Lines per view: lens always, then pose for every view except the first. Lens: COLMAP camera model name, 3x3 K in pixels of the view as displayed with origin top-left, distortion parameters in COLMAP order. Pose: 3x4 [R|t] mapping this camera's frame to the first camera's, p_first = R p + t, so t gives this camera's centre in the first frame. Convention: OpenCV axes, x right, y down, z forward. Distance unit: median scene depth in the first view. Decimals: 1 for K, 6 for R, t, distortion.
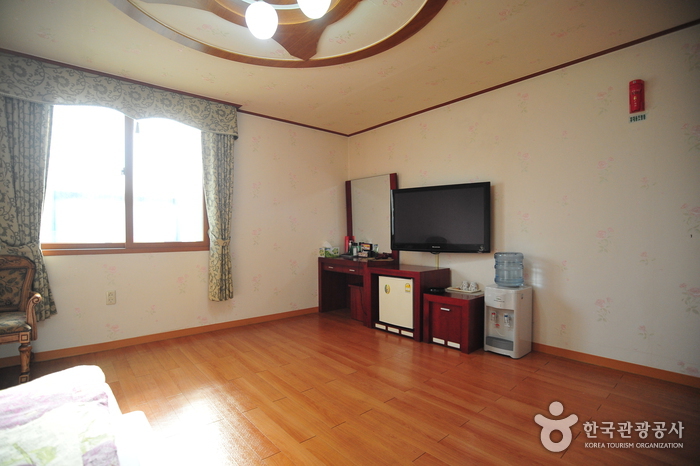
lens RADIAL K [[350.4, 0, 353.2], [0, 350.4, 236.4], [0, 0, 1]] dist [-0.060826, 0.000723]
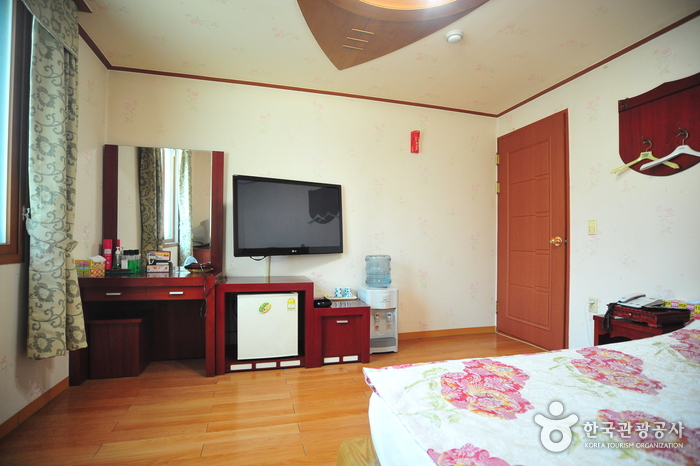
lens RADIAL K [[350.4, 0, 353.2], [0, 350.4, 236.4], [0, 0, 1]] dist [-0.060826, 0.000723]
pose [[0.436933, 0.021908, 0.899227, -0.487385], [-0.012953, 0.999753, -0.018064, 0.005950], [-0.899401, -0.003755, 0.437109, 0.531360]]
